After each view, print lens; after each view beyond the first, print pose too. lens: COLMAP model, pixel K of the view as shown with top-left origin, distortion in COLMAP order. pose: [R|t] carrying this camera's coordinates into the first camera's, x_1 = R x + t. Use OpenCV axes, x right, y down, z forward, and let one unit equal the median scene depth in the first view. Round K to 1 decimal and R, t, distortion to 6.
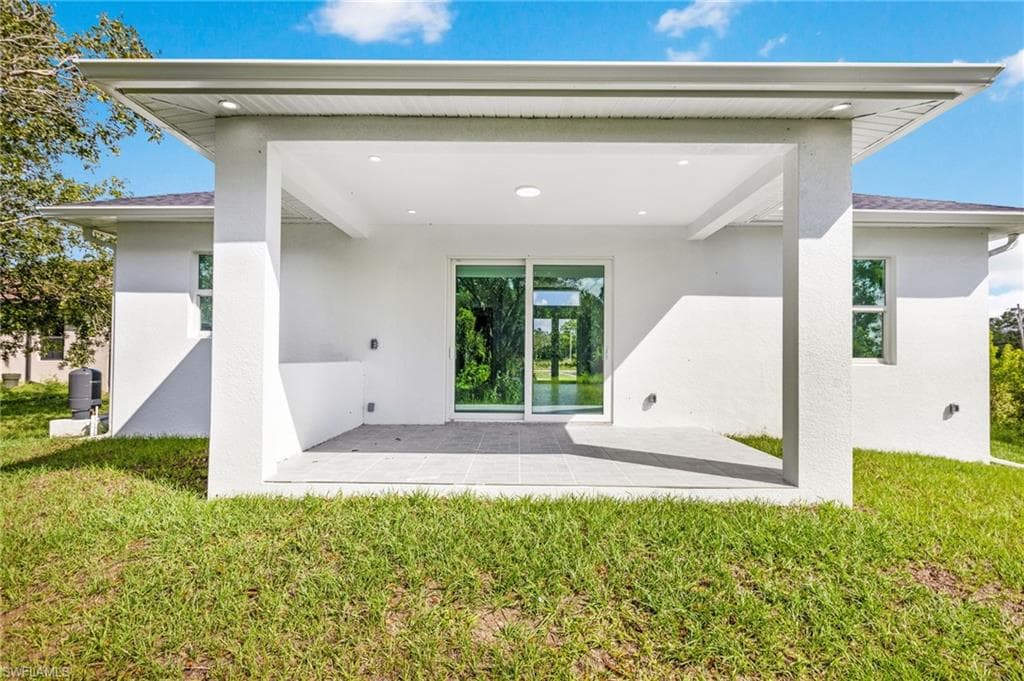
lens RADIAL K [[472.5, 0, 512.7], [0, 472.5, 346.2], [0, 0, 1]] dist [0.000667, -0.000346]
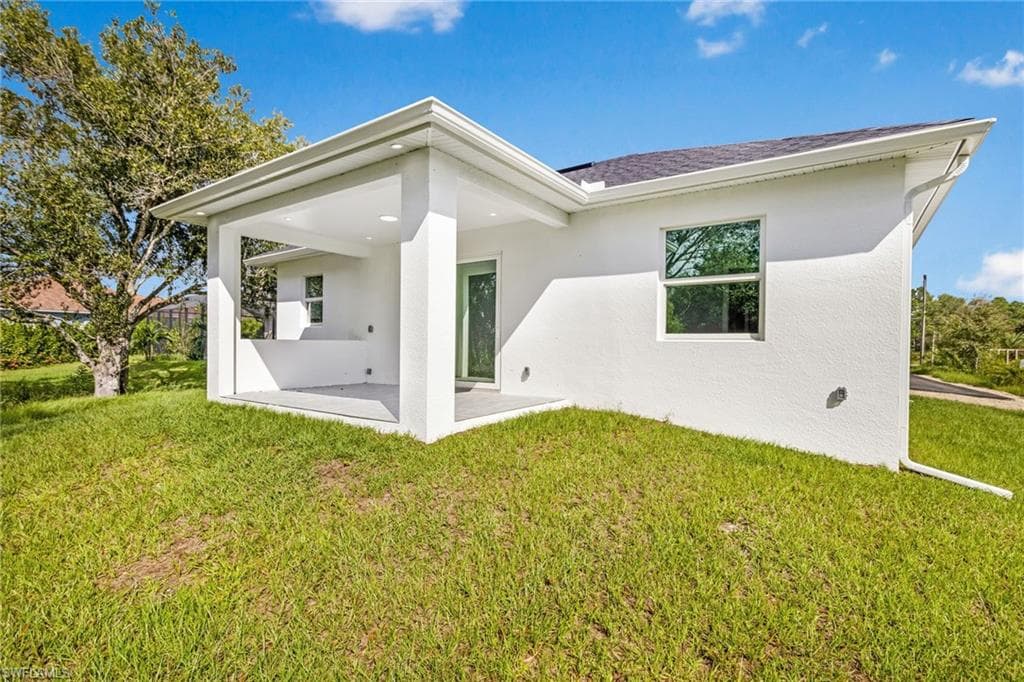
lens RADIAL K [[472.5, 0, 512.7], [0, 472.5, 346.7], [0, 0, 1]] dist [0.000667, -0.000346]
pose [[0.832524, 0.001827, -0.553986, 0.896612], [0.010252, 0.999772, 0.018704, 0.028398], [0.553894, -0.021251, 0.832316, 0.022573]]
